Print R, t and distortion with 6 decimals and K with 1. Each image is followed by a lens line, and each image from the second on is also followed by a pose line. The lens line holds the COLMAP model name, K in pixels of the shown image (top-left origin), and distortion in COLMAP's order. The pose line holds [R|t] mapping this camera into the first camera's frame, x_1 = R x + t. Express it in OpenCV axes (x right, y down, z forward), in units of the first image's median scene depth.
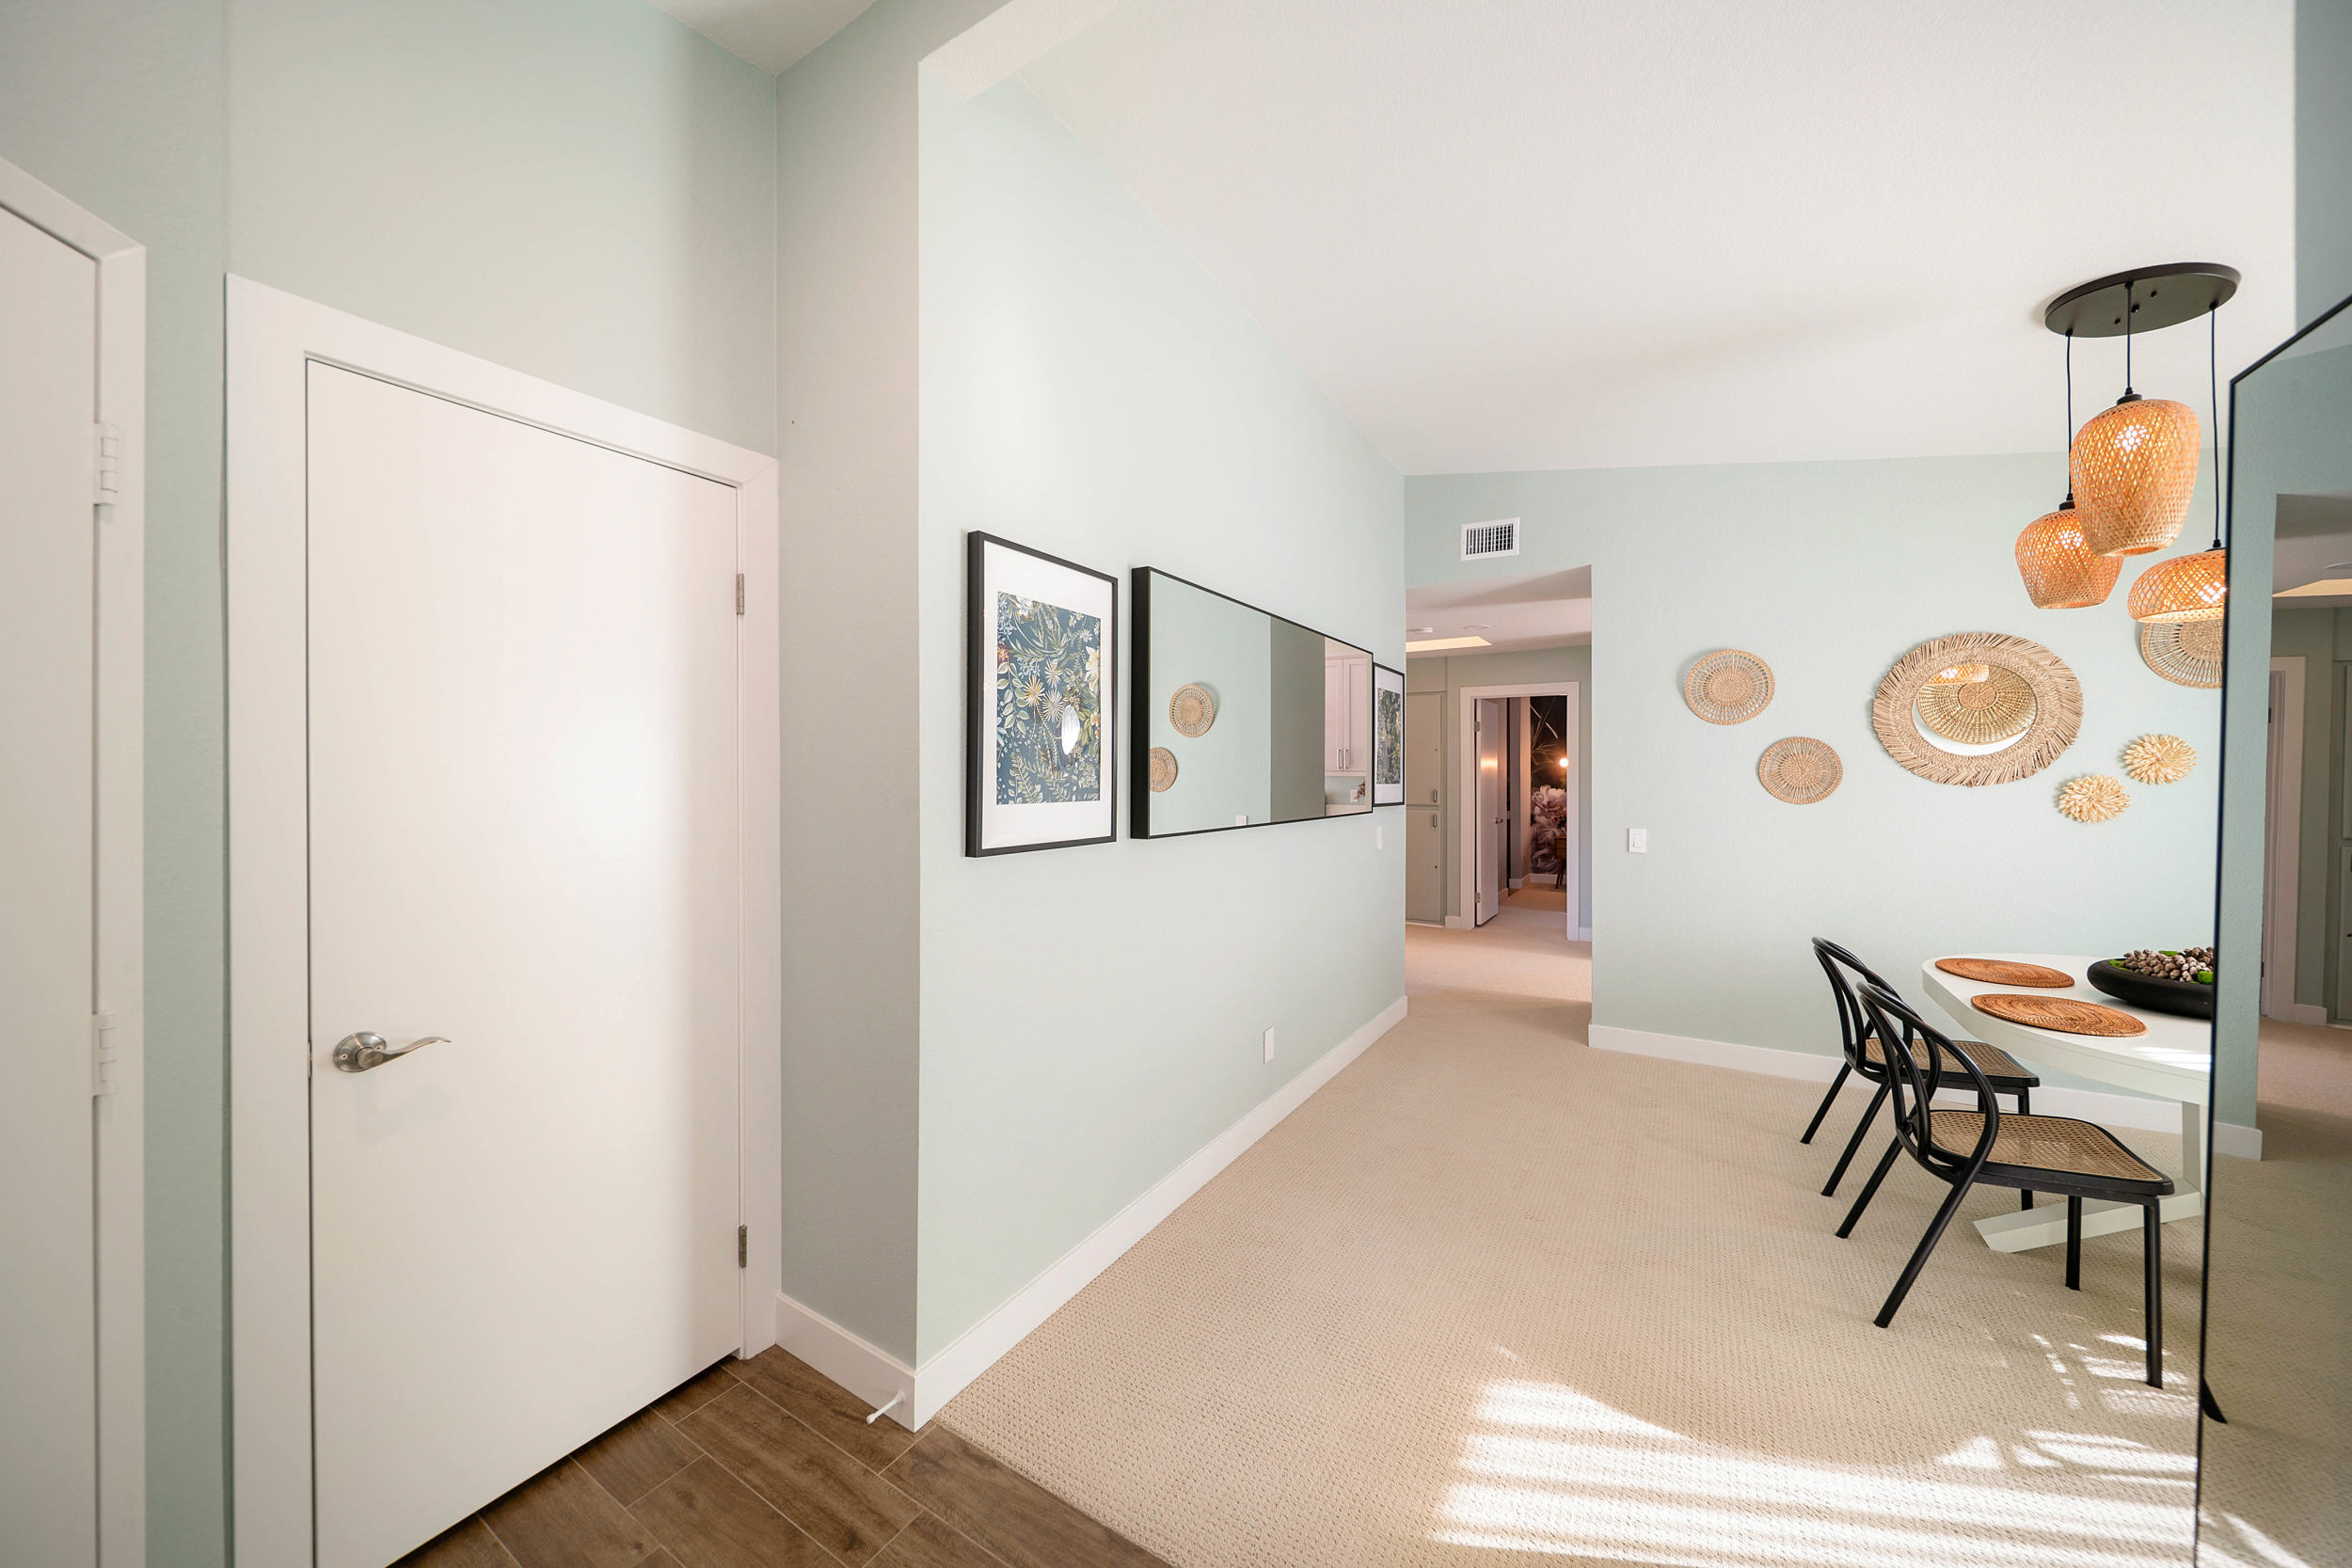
lens RADIAL K [[823.5, 0, 1180.3], [0, 823.5, 780.9], [0, 0, 1]] dist [0.001634, -0.001342]
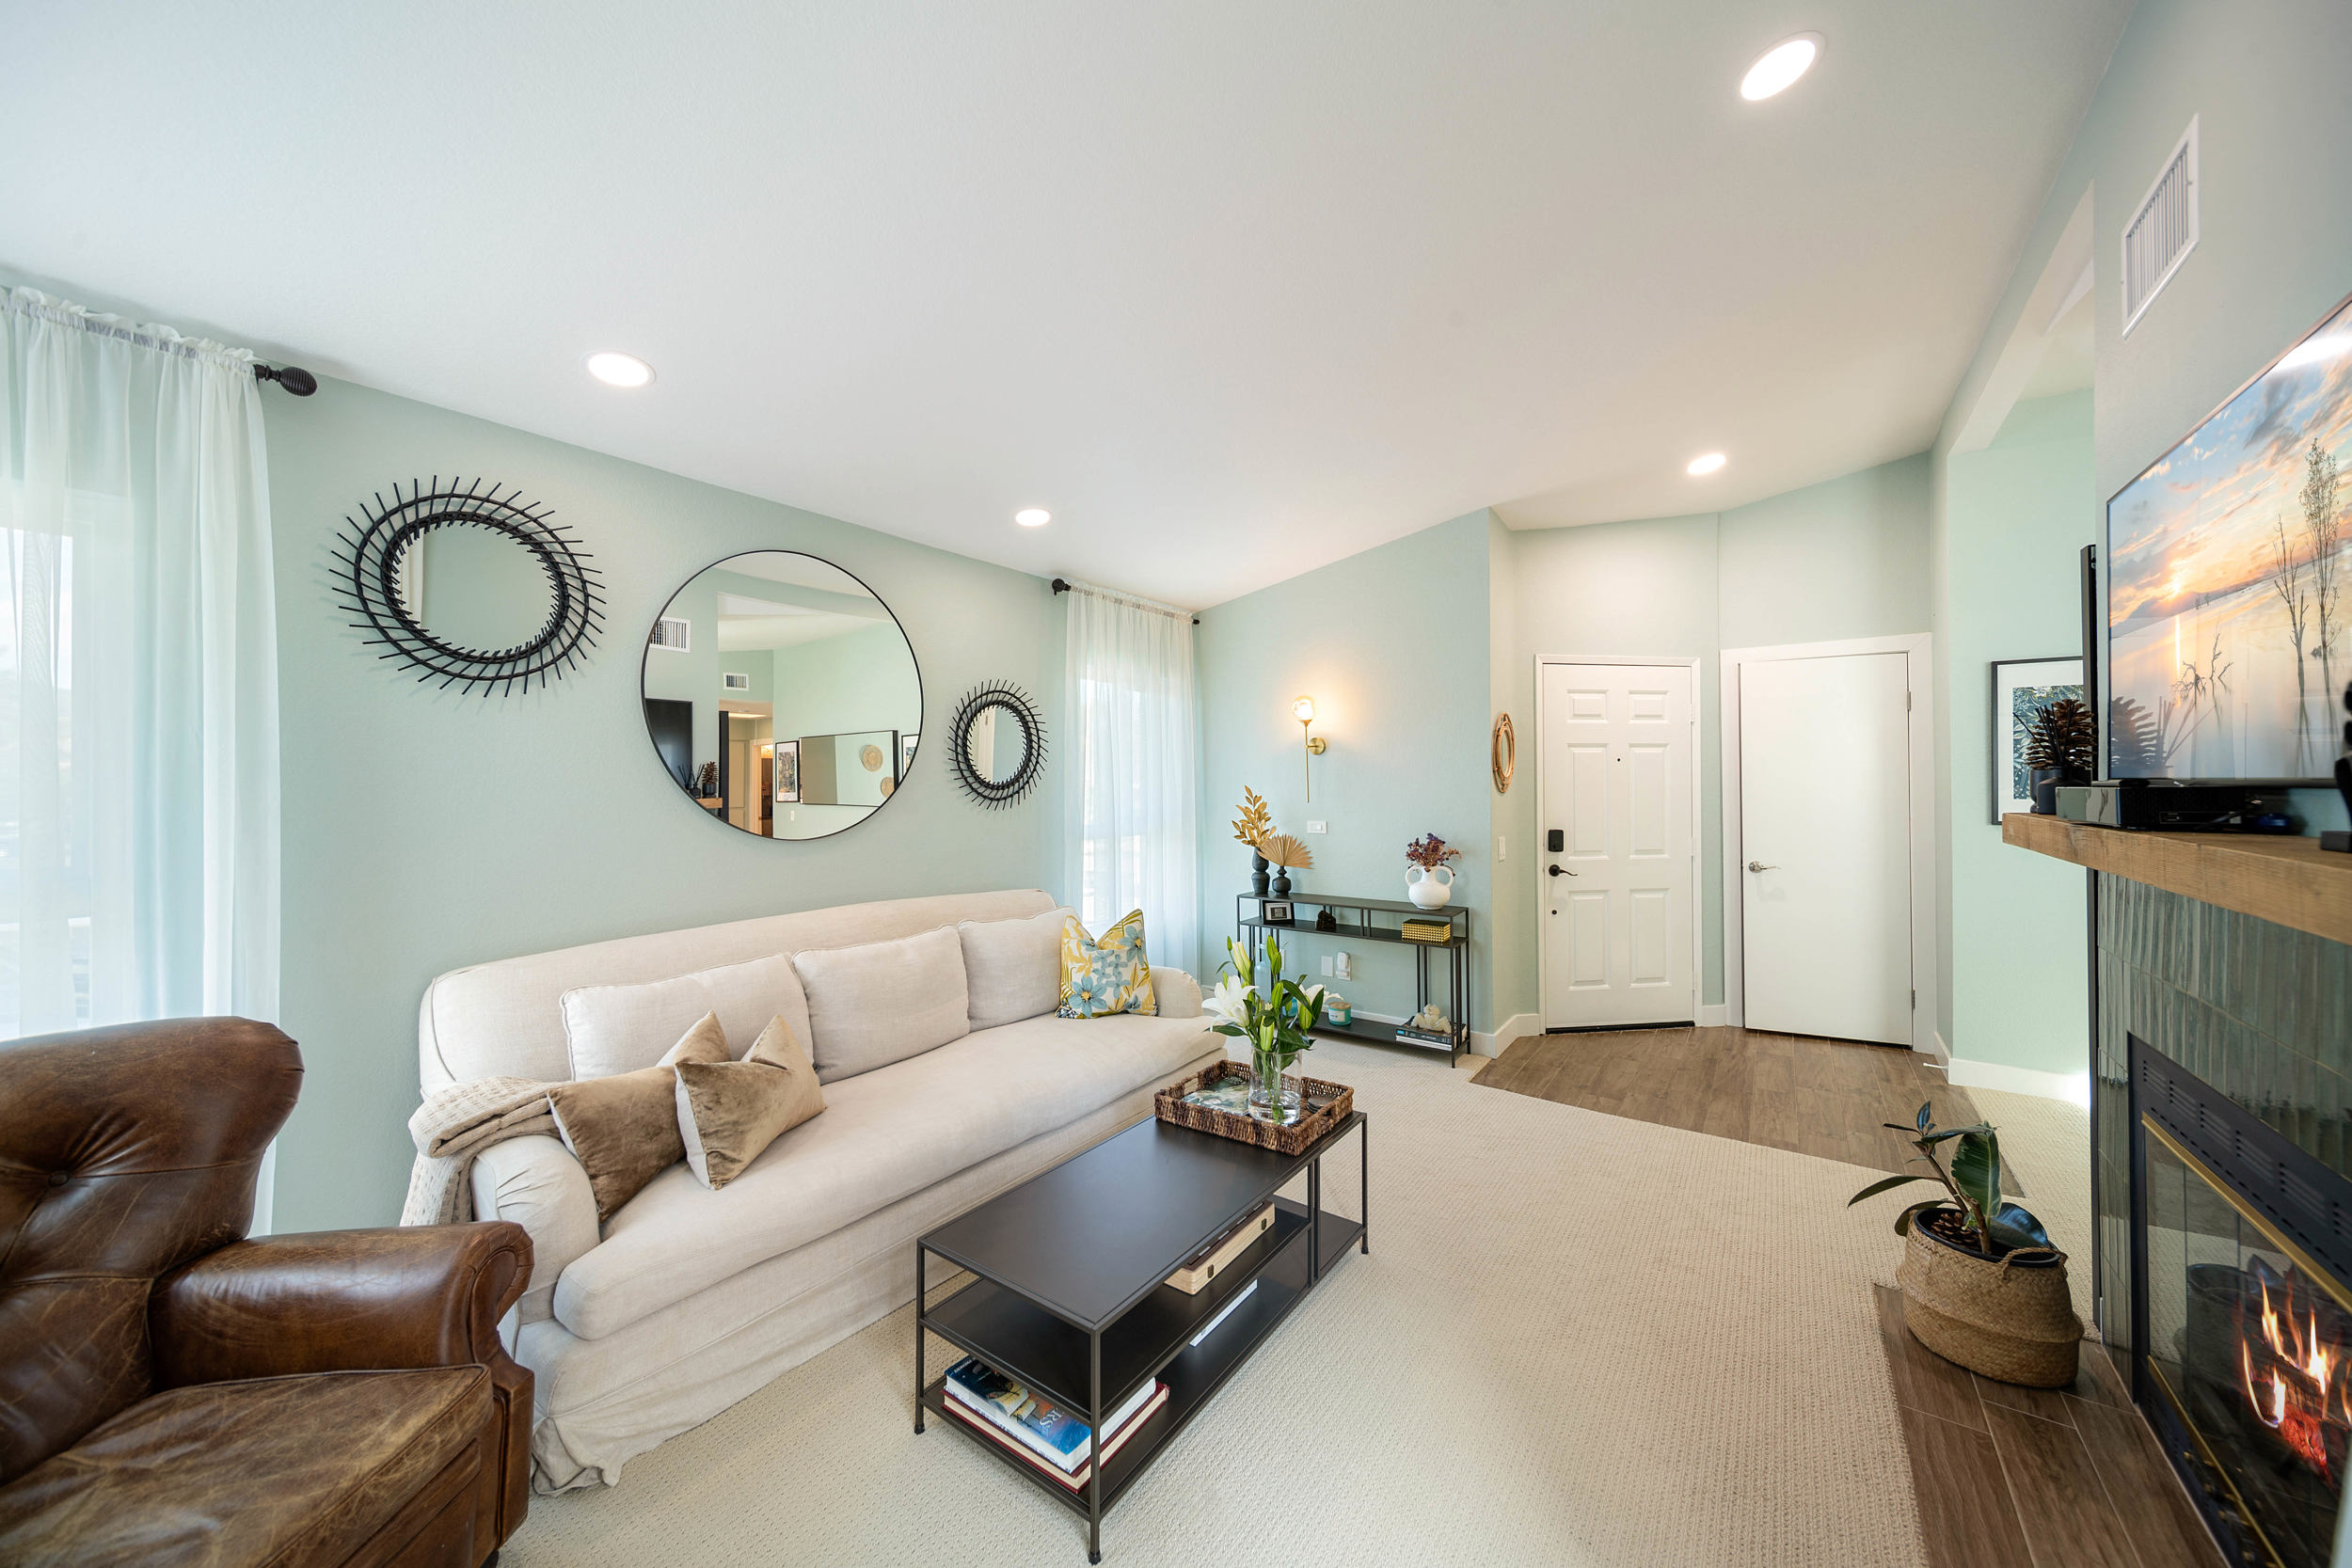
lens RADIAL K [[823.5, 0, 1166.4], [0, 823.5, 782.5], [0, 0, 1]] dist [0.001634, -0.001342]
pose [[-0.095432, 0.001653, -0.995435, 0.958663], [-0.001573, 0.999997, 0.001812, -0.006194], [0.995435, 0.001739, -0.095429, -0.395742]]
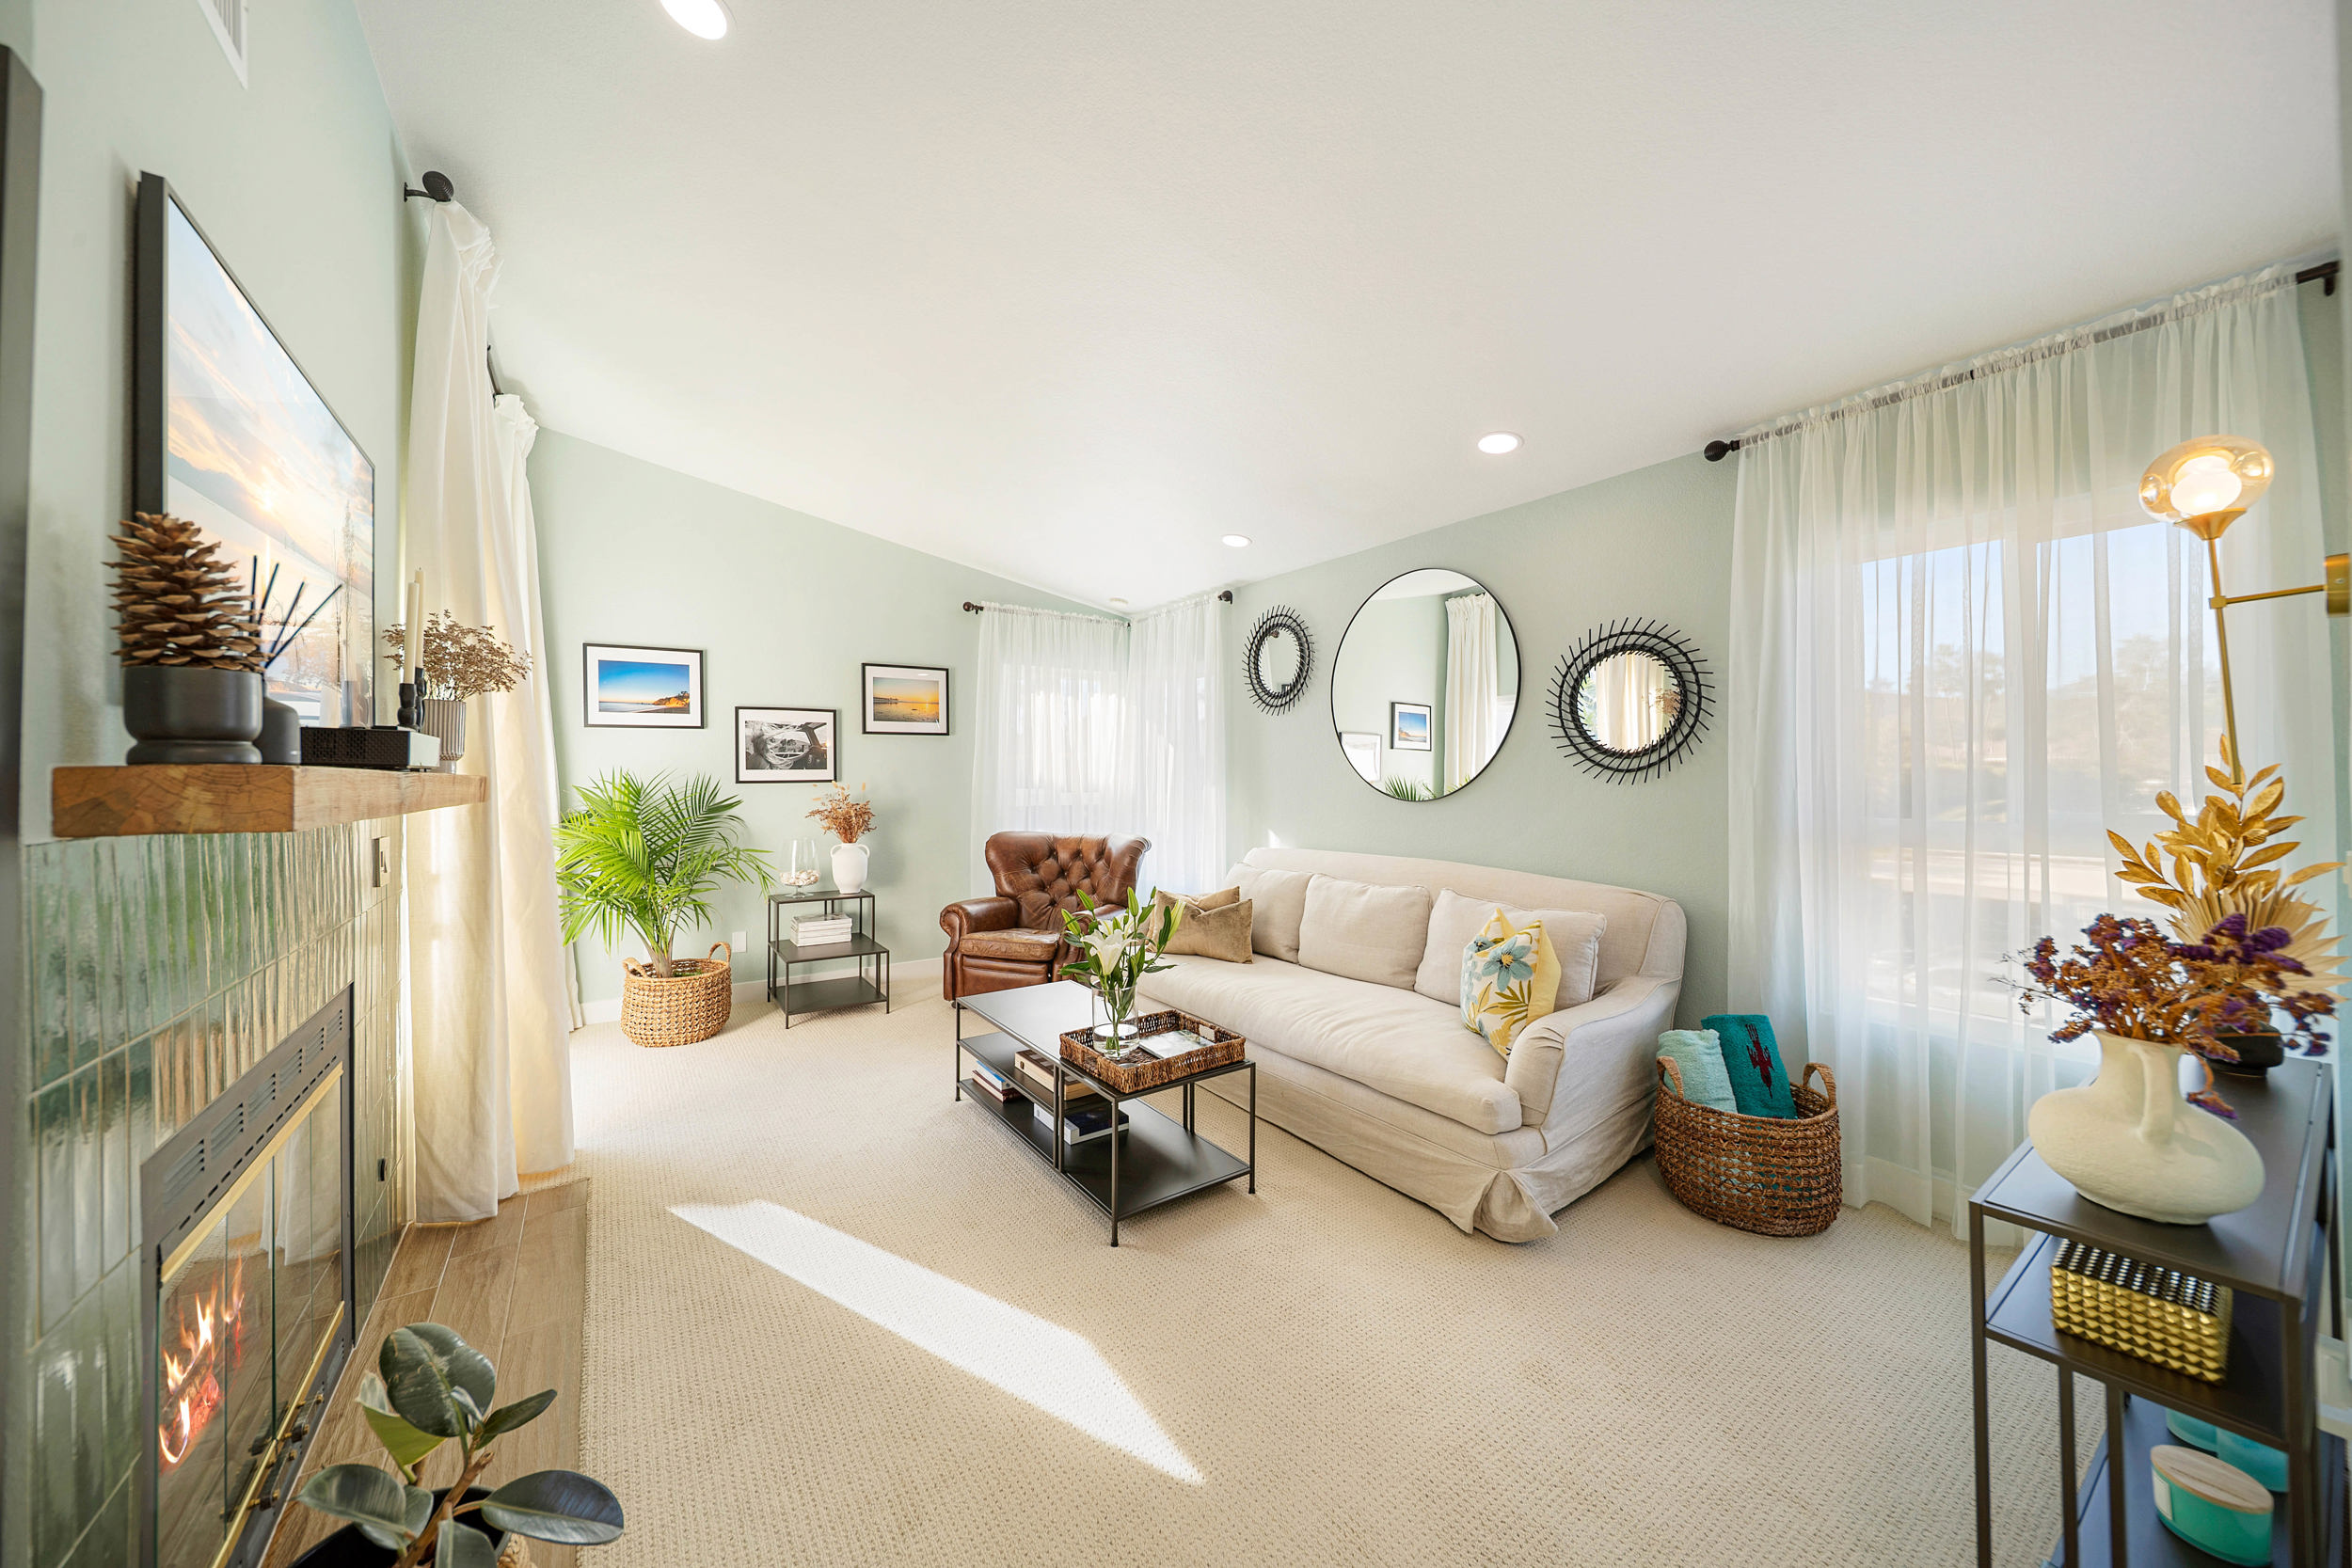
lens RADIAL K [[823.5, 0, 1176.6], [0, 823.5, 776.4], [0, 0, 1]] dist [0.001634, -0.001342]
pose [[-0.915123, 0.003579, 0.403159, -0.020697], [0.004984, 0.999985, 0.002435, 0.019907], [-0.403144, 0.004238, -0.915127, 0.252531]]
